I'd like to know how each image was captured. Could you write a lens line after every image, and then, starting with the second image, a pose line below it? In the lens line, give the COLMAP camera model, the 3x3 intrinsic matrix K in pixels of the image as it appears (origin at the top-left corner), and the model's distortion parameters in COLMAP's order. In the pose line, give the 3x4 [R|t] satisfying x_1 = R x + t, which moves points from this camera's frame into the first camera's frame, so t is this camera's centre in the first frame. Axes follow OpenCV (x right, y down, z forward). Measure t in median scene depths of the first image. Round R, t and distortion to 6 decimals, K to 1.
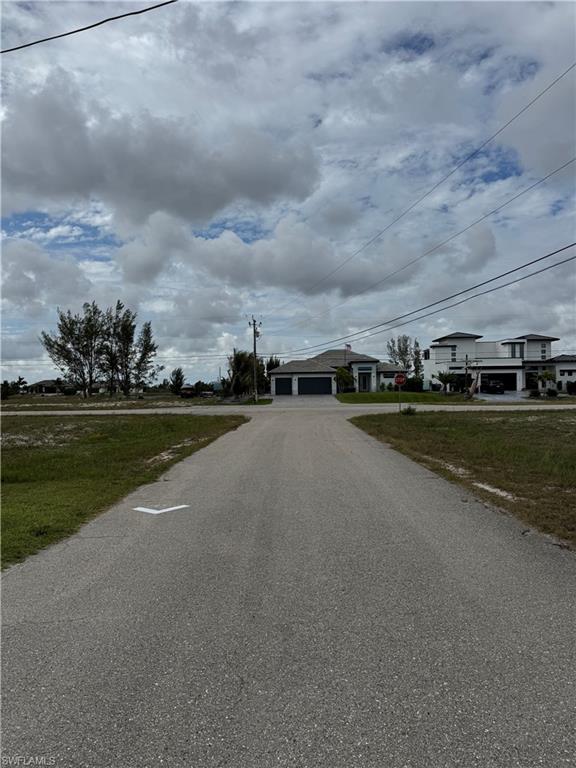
lens RADIAL K [[542.3, 0, 288.0], [0, 542.3, 384.0], [0, 0, 1]] dist [0.047609, -0.040336]
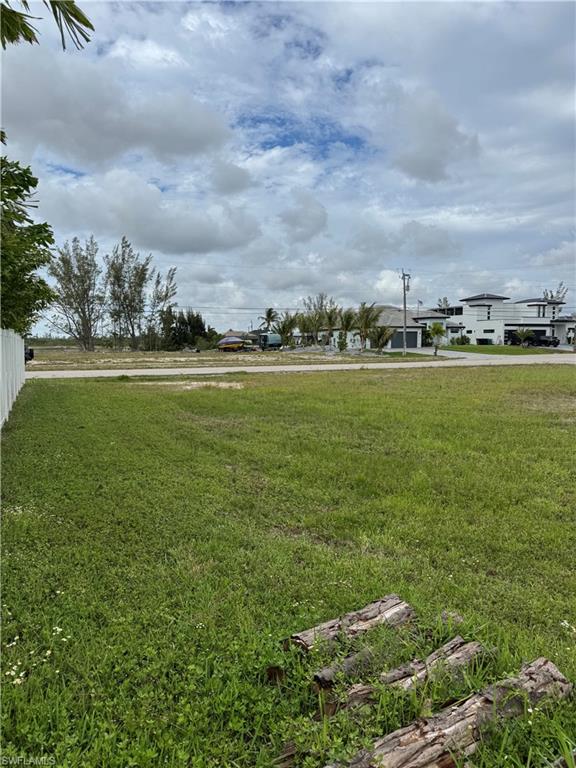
lens RADIAL K [[541.4, 0, 288.0], [0, 541.4, 384.0], [0, 0, 1]] dist [0.005587, -0.000591]
pose [[0.914021, -0.025614, 0.404857, -0.572746], [-0.006907, 0.996877, 0.078663, 0.008373], [-0.405607, -0.074696, 0.910990, 0.130249]]
